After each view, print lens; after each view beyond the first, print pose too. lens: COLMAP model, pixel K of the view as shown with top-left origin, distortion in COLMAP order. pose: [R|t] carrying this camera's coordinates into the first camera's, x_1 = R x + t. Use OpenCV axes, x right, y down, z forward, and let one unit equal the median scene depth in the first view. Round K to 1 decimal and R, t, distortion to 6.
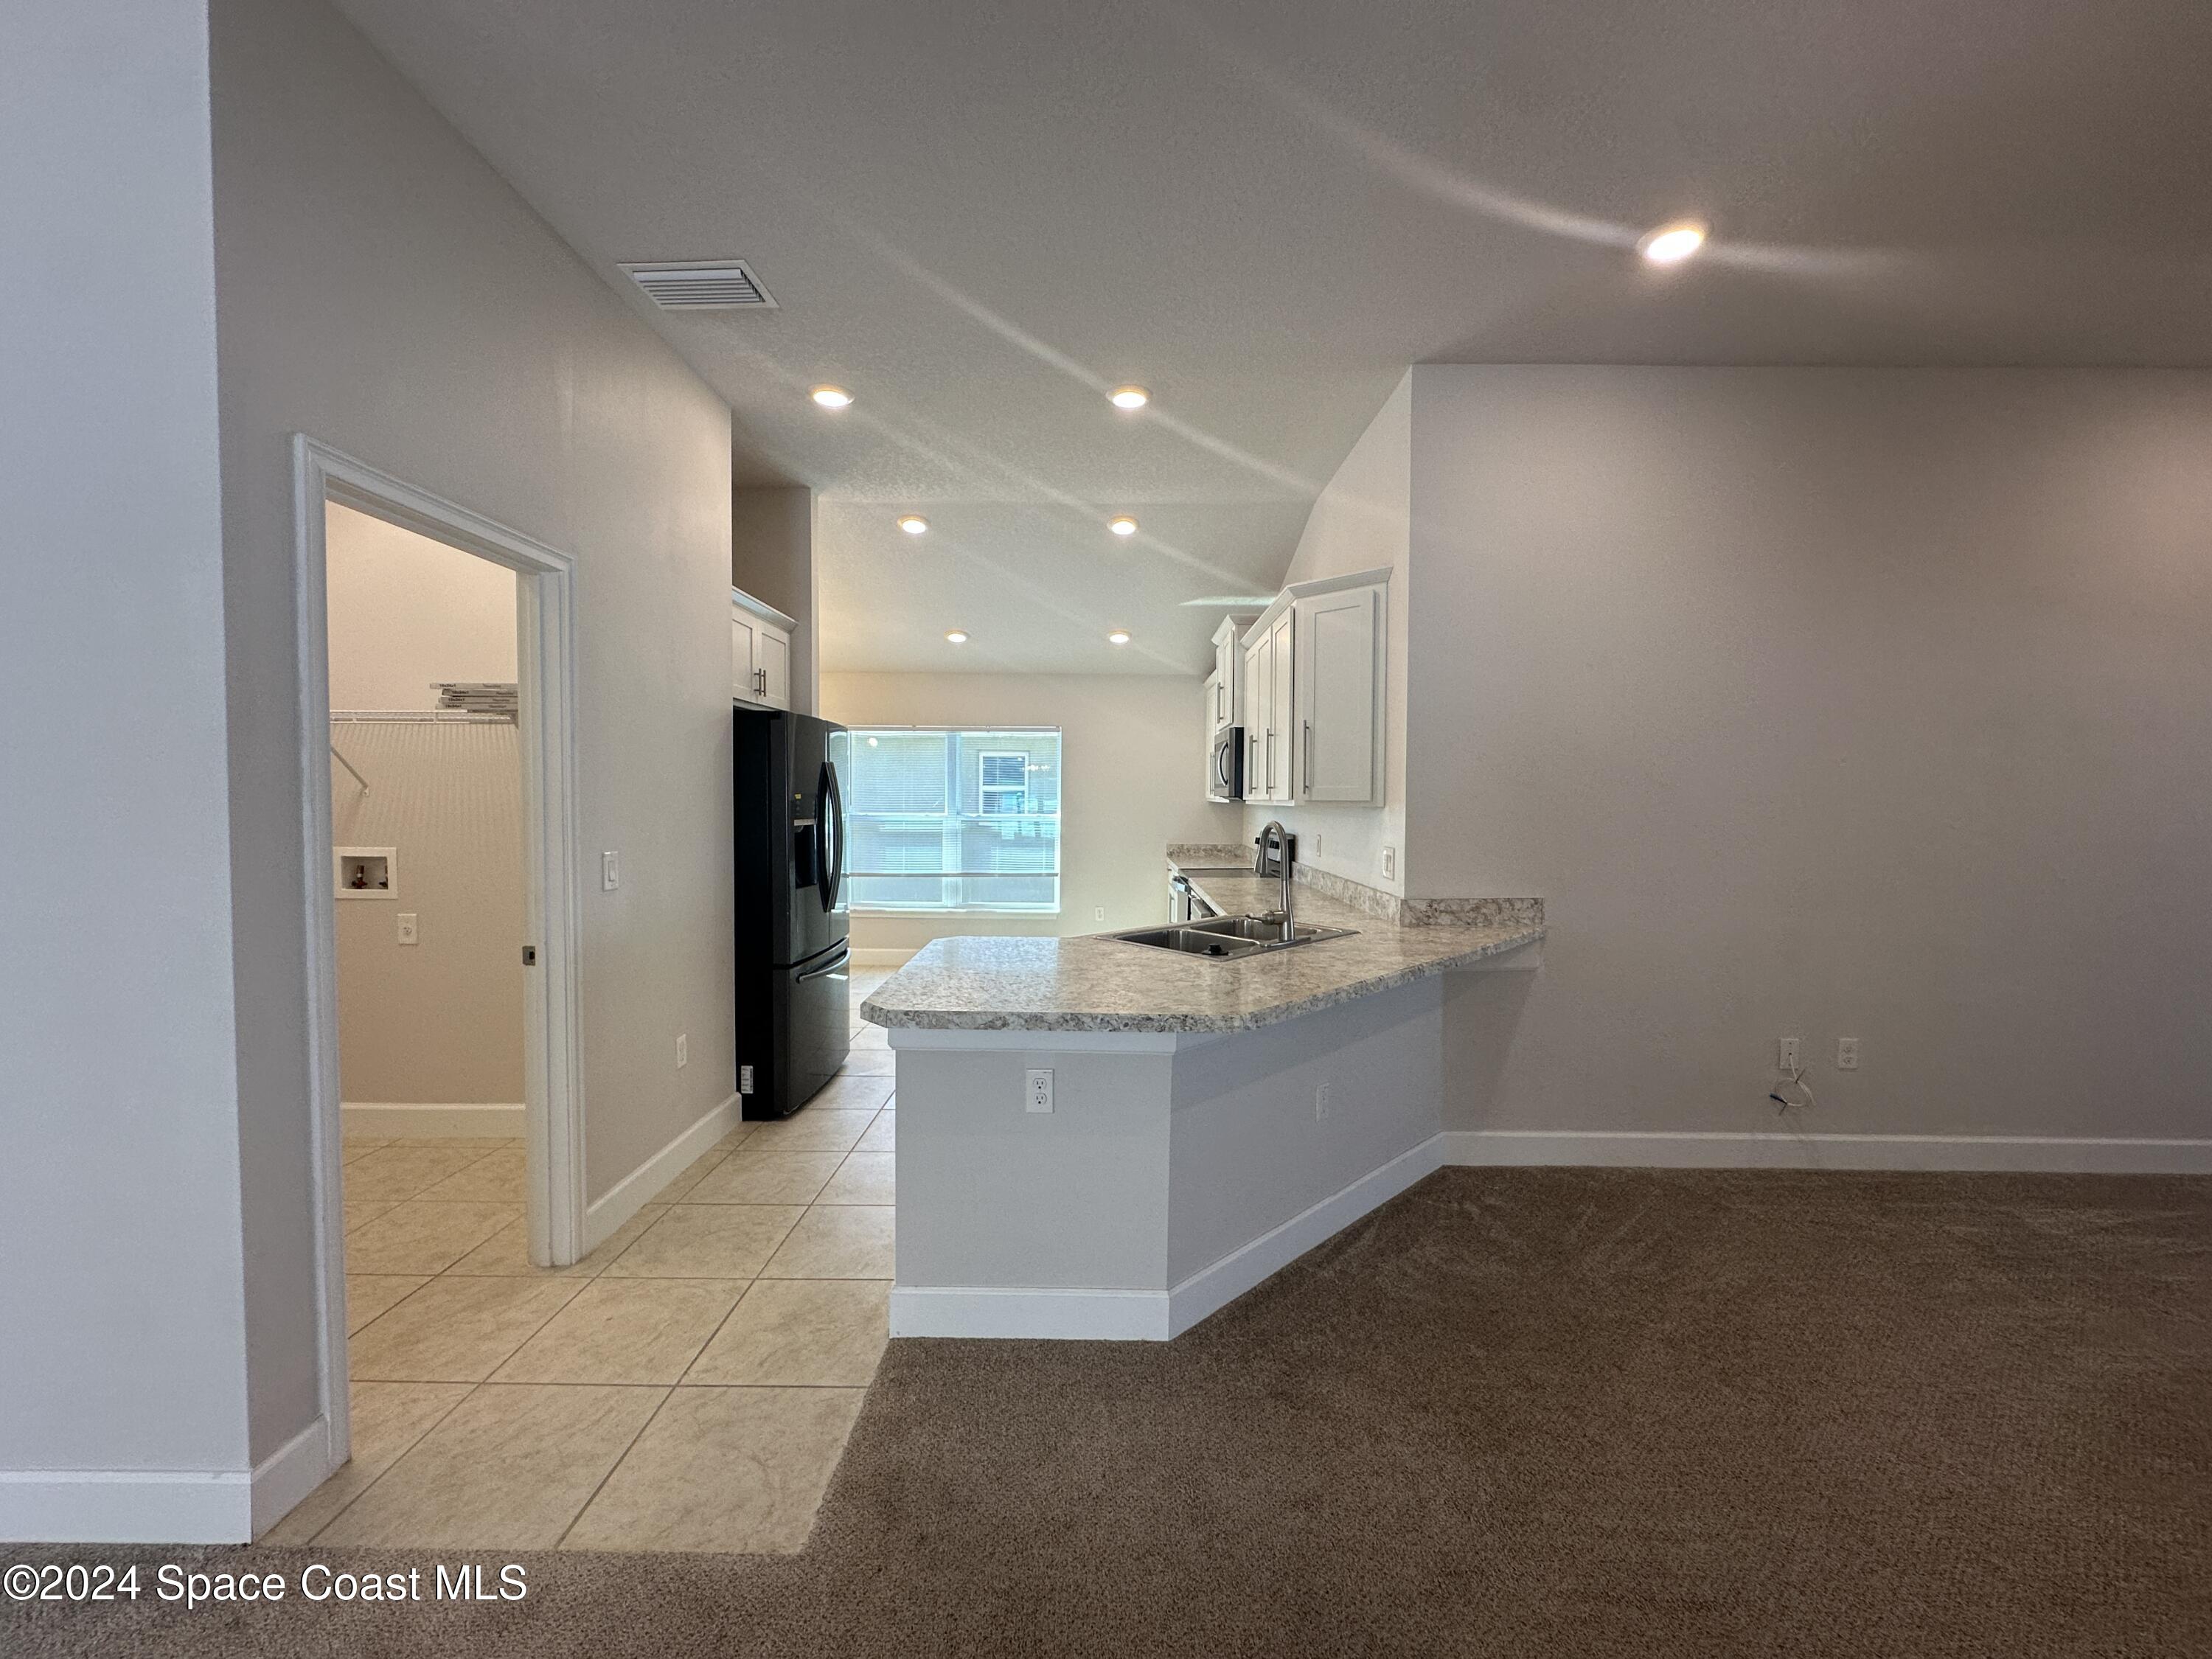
lens RADIAL K [[886.2, 0, 1106.0], [0, 886.2, 829.5], [0, 0, 1]] dist [-0.003317, 0.000135]
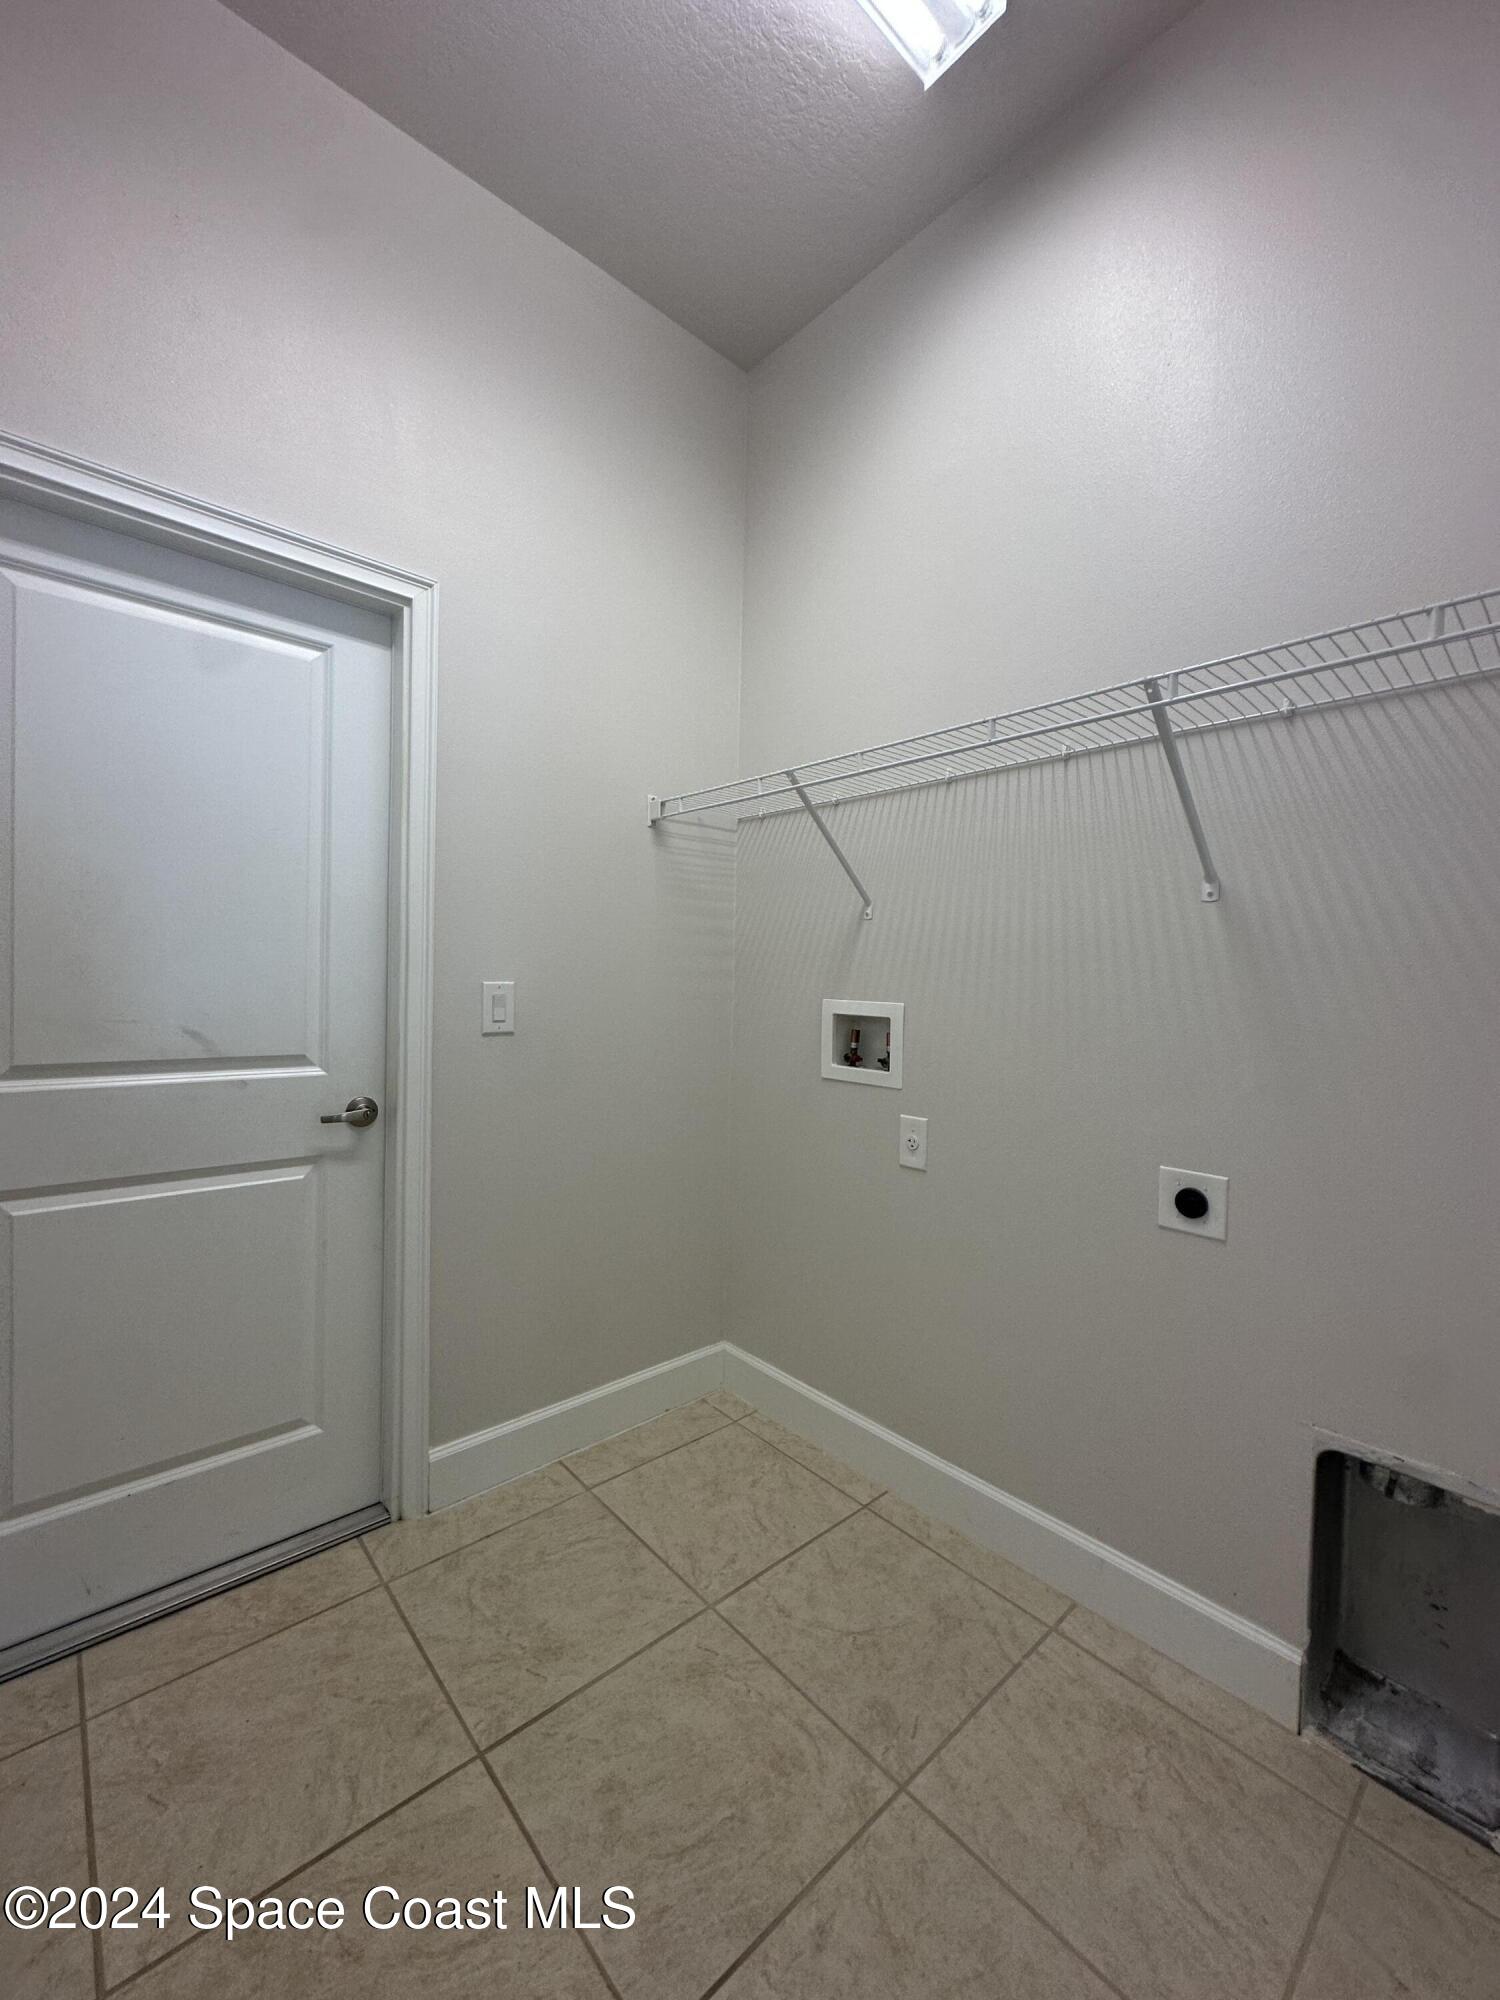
lens RADIAL K [[801.2, 0, 750.0], [0, 801.2, 1000.0], [0, 0, 1]] dist [-0.003317, 0.000135]
pose [[0.670934, 0.028739, -0.740960, -0.501340], [-0.043397, 0.999058, -0.000545, 0.024795], [0.740246, 0.032521, 0.671549, 0.595825]]
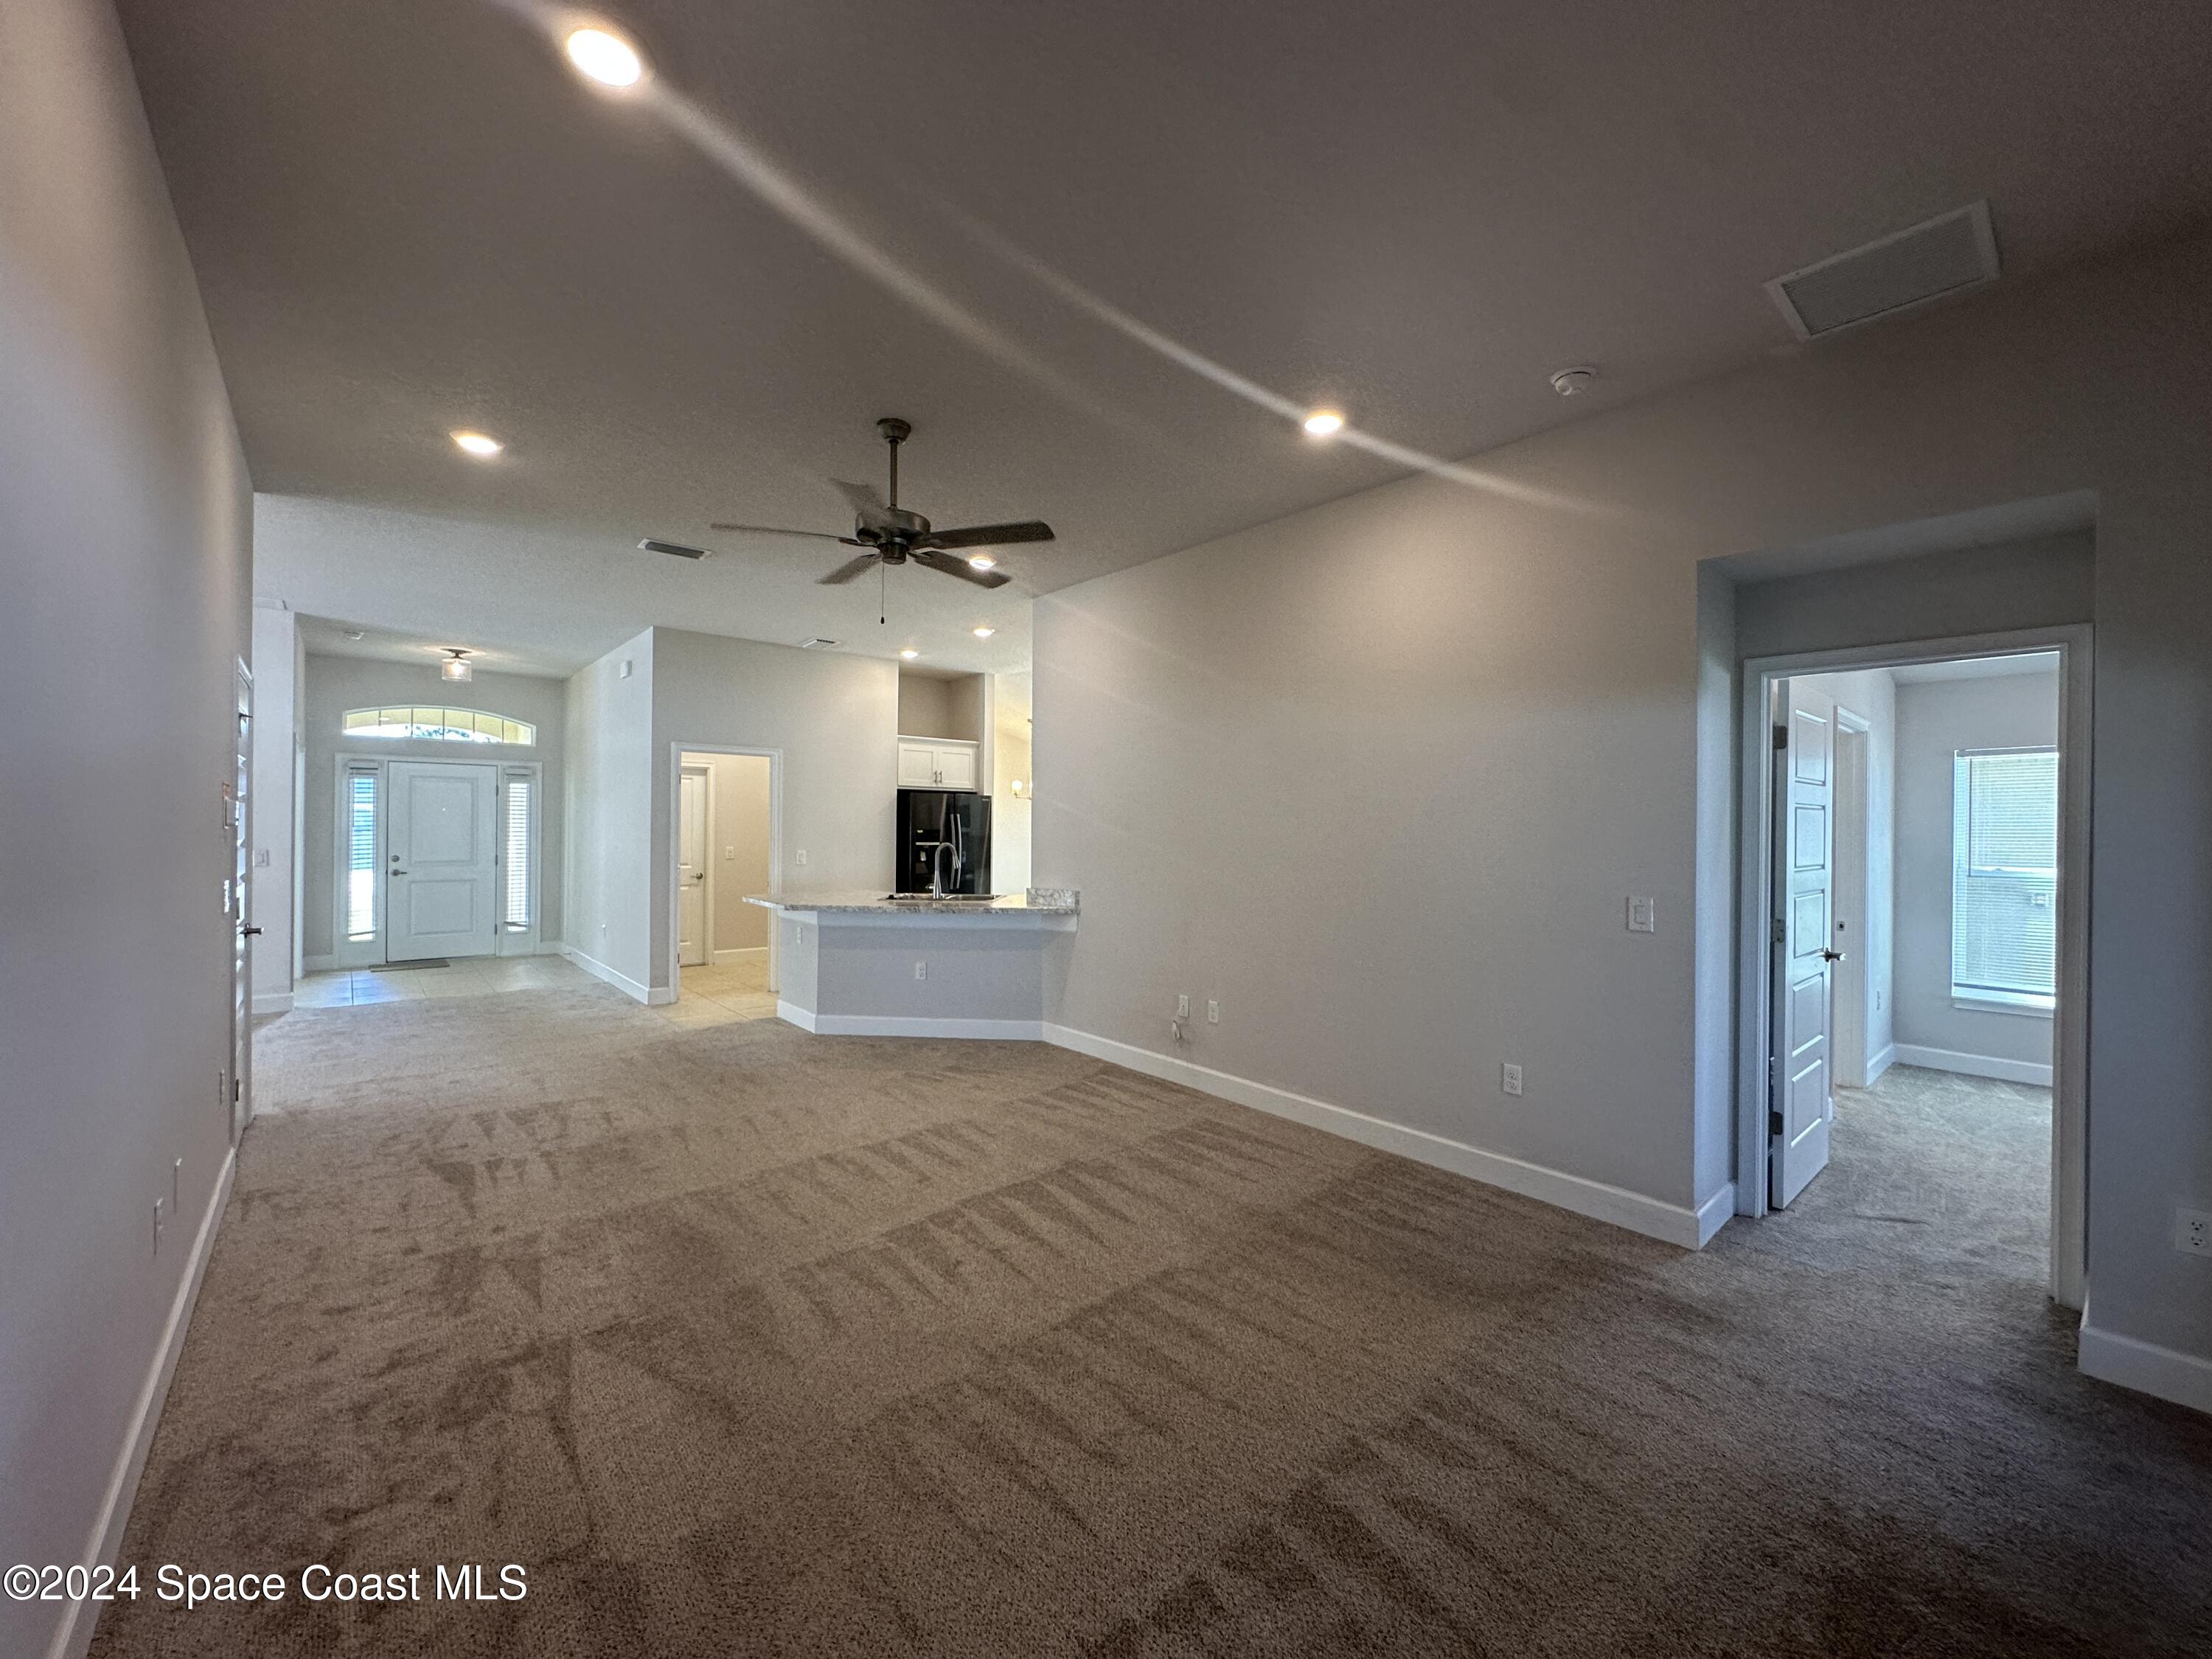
lens RADIAL K [[886.2, 0, 1106.0], [0, 886.2, 829.5], [0, 0, 1]] dist [-0.003317, 0.000135]
pose [[0.655674, 0.002840, -0.755039, 1.806391], [-0.029446, 0.999328, -0.021812, -0.006431], [0.754470, 0.036534, 0.655317, -0.081291]]
